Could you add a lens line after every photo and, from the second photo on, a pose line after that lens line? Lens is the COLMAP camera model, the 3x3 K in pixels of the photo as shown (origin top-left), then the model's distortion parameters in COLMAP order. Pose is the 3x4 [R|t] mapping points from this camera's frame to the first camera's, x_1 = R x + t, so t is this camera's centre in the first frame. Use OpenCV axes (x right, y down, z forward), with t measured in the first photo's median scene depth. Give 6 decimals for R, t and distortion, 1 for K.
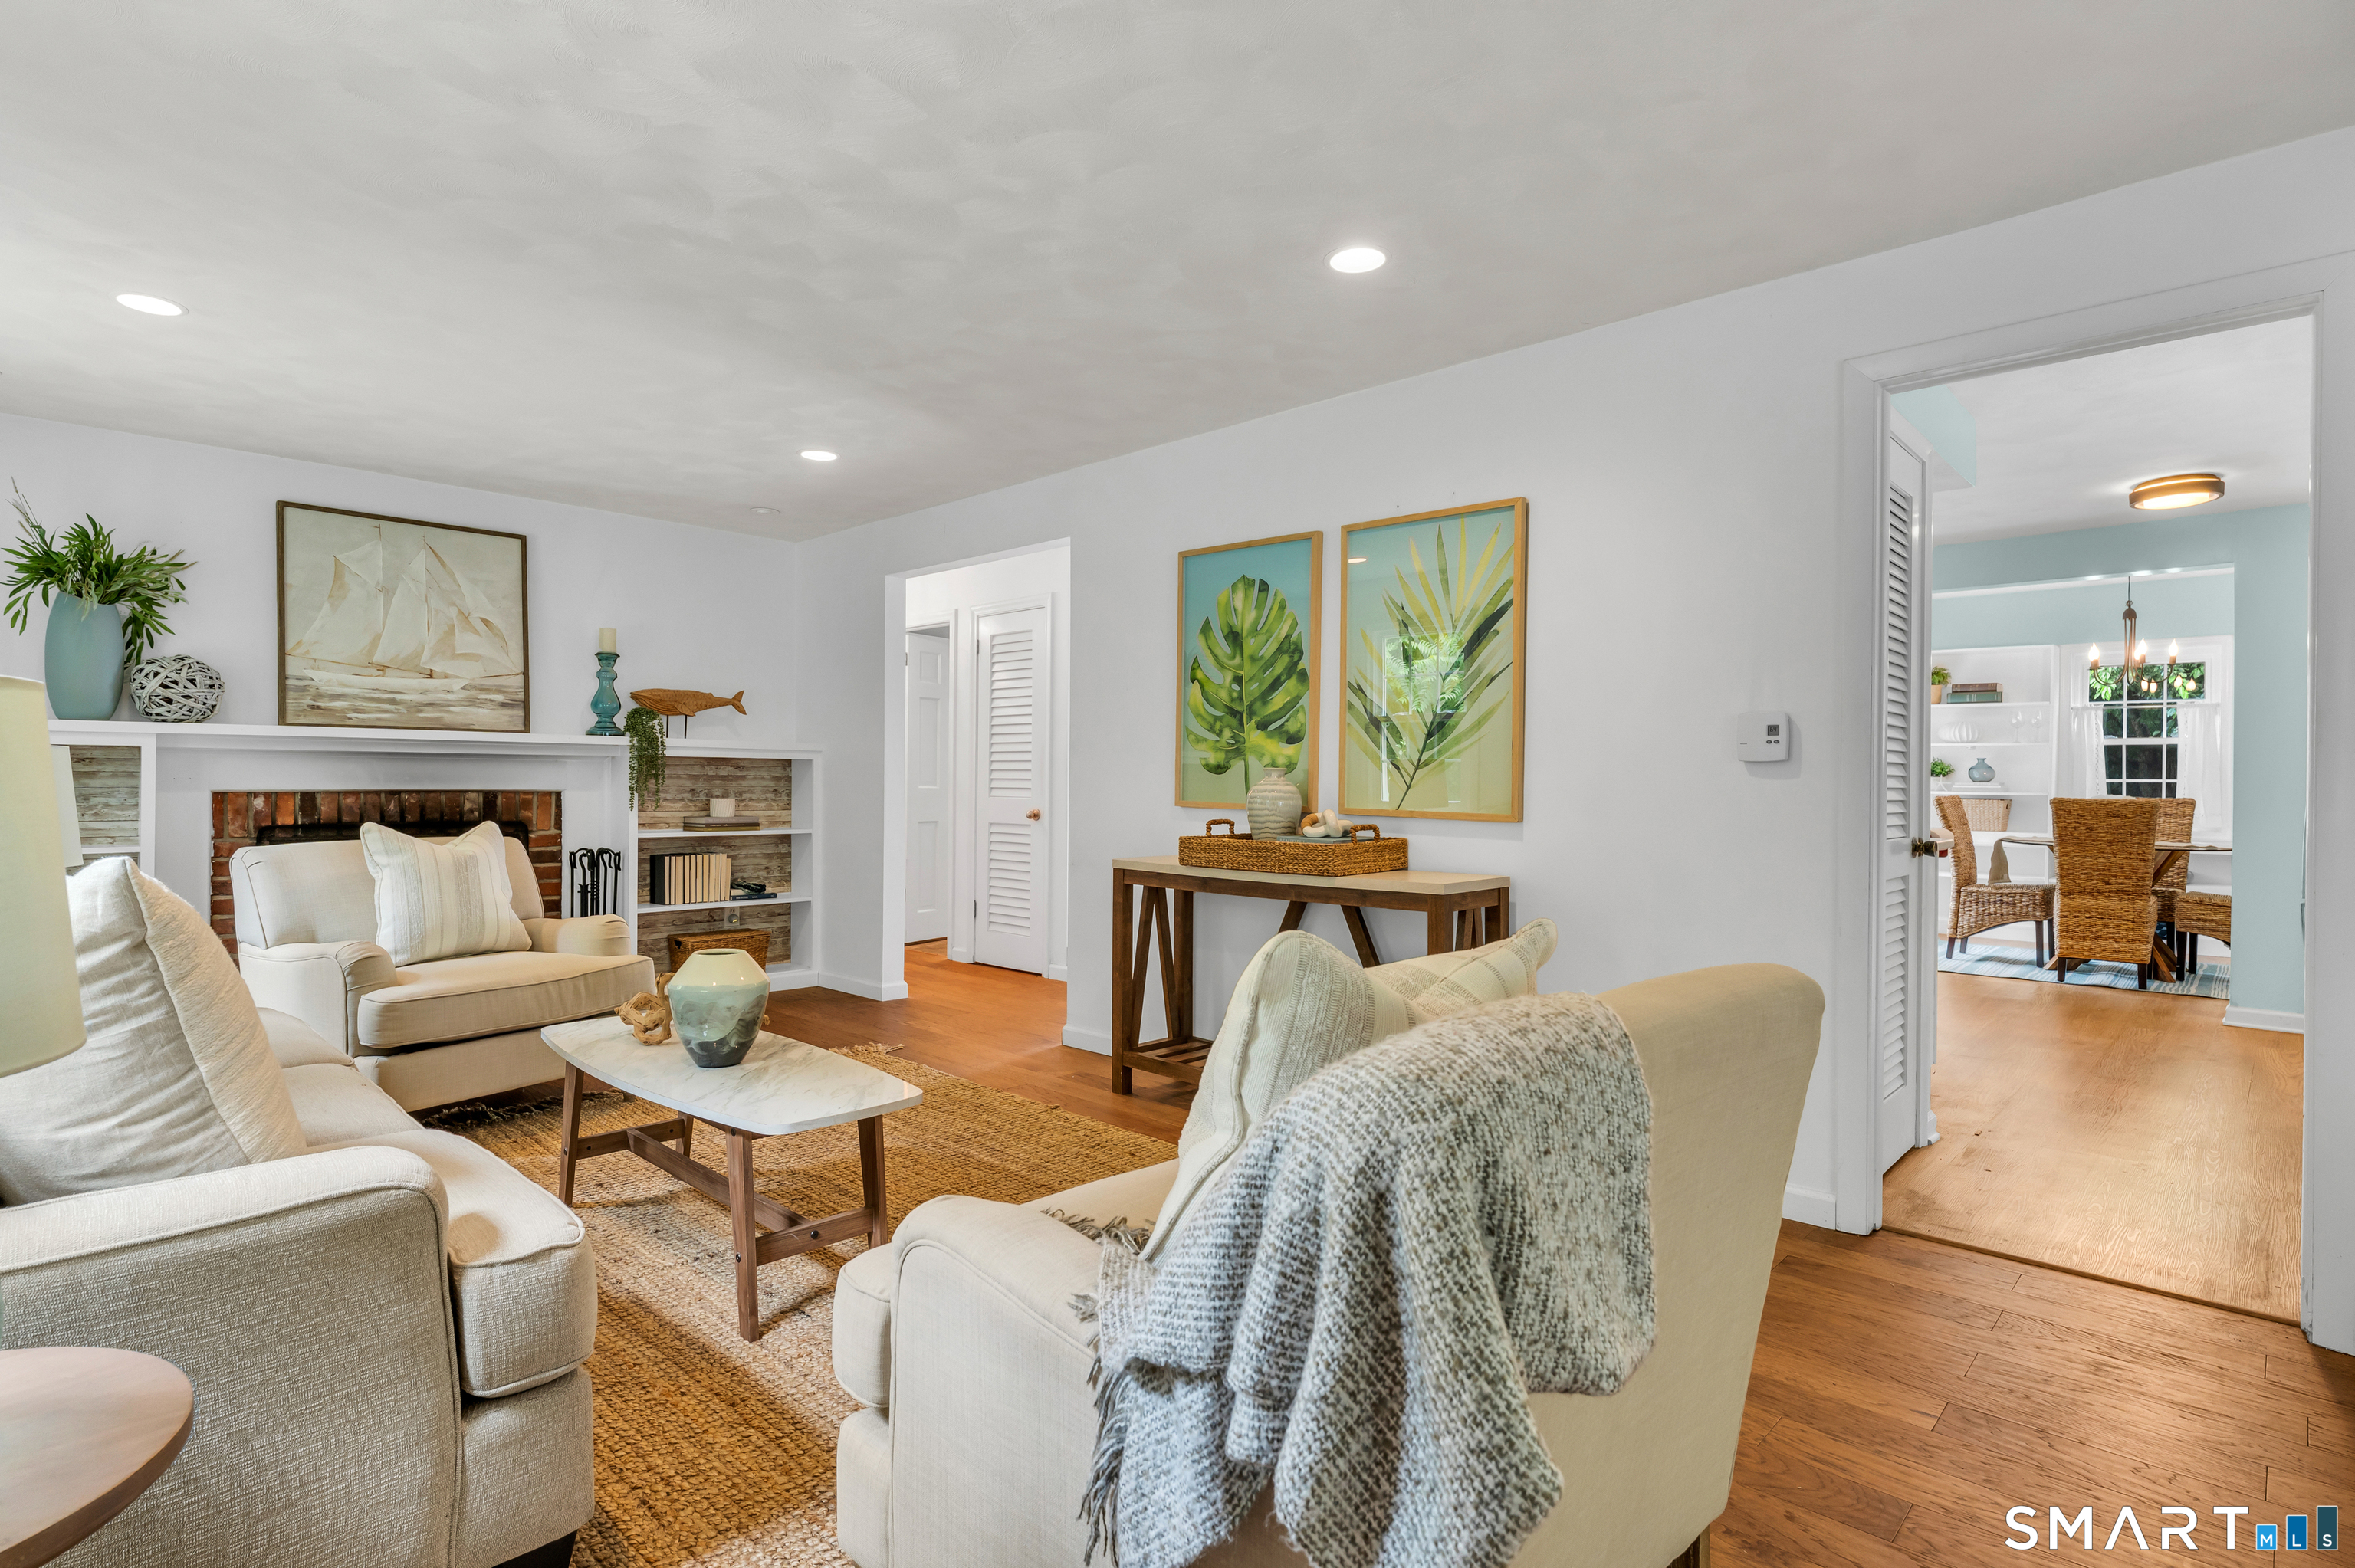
lens RADIAL K [[1189.8, 0, 1177.5], [0, 1189.8, 784.0], [0, 0, 1]] dist [0.002244, 0.000397]
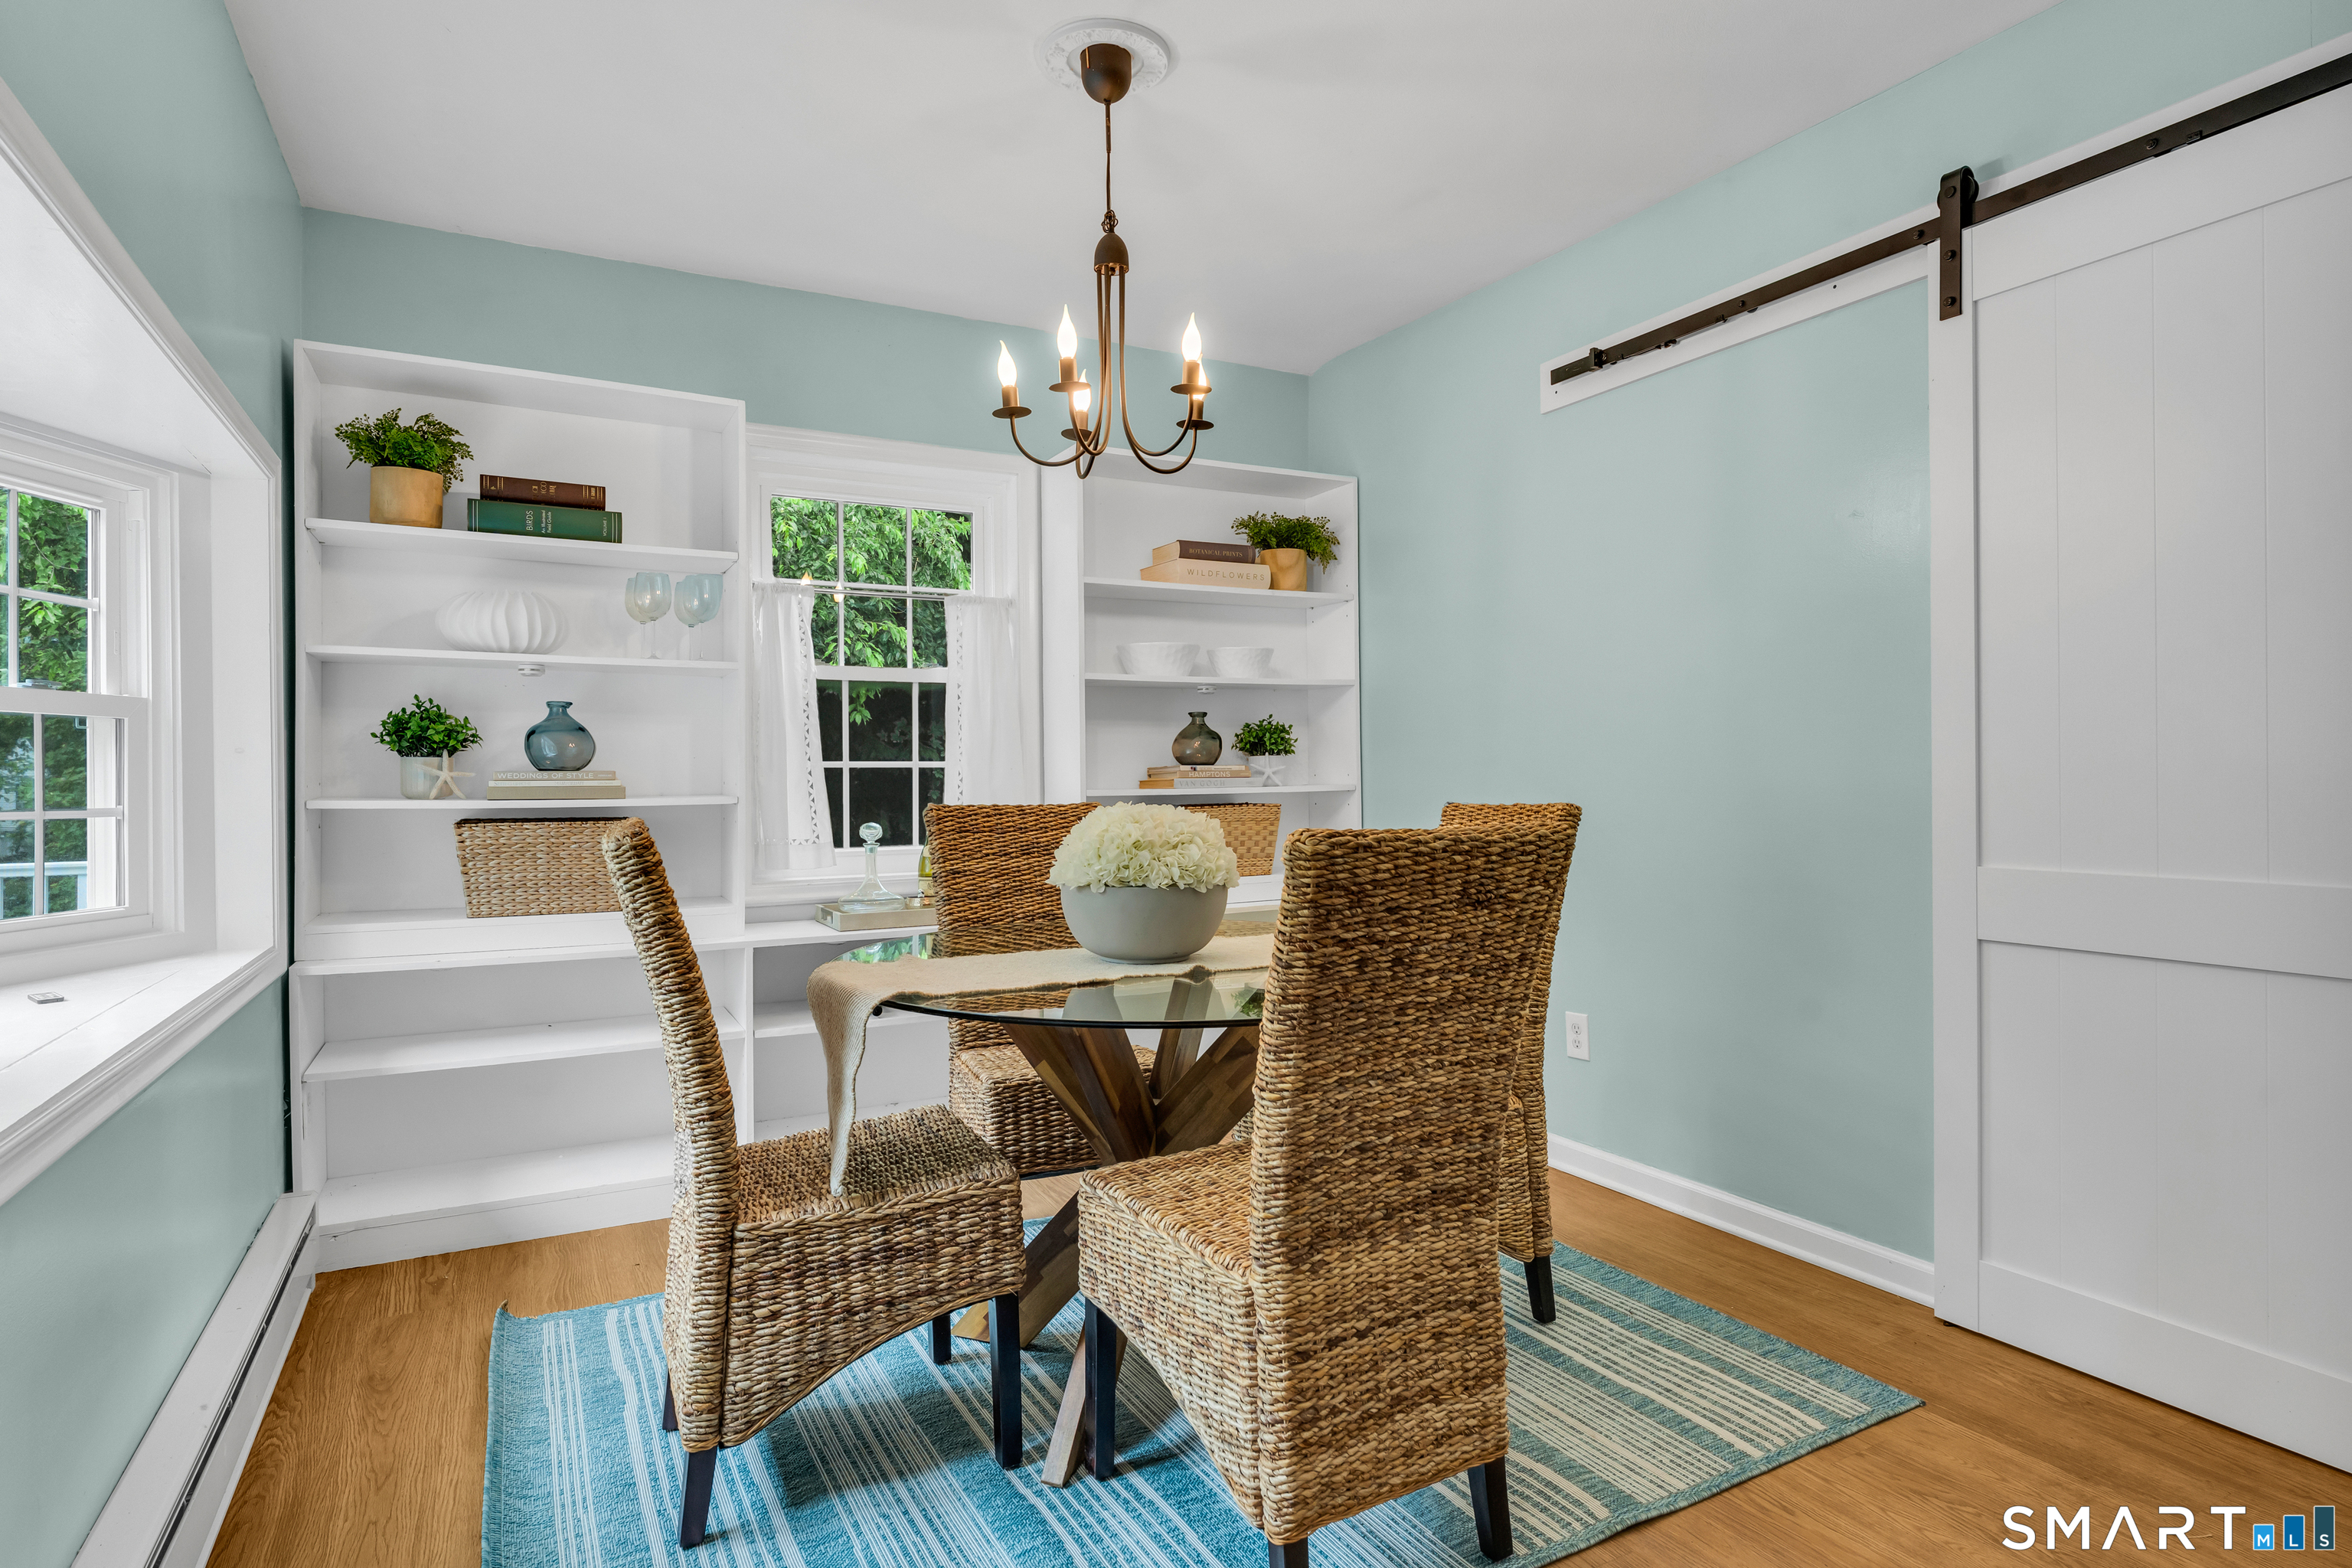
lens RADIAL K [[1188.4, 0, 1176.0], [0, 1188.4, 784.0], [0, 0, 1]] dist [0.002244, 0.000397]
pose [[0.301979, -0.018825, 0.953129, 0.420915], [0.013725, 0.999787, 0.015398, -0.000617], [-0.953216, 0.008431, 0.302173, 0.763720]]
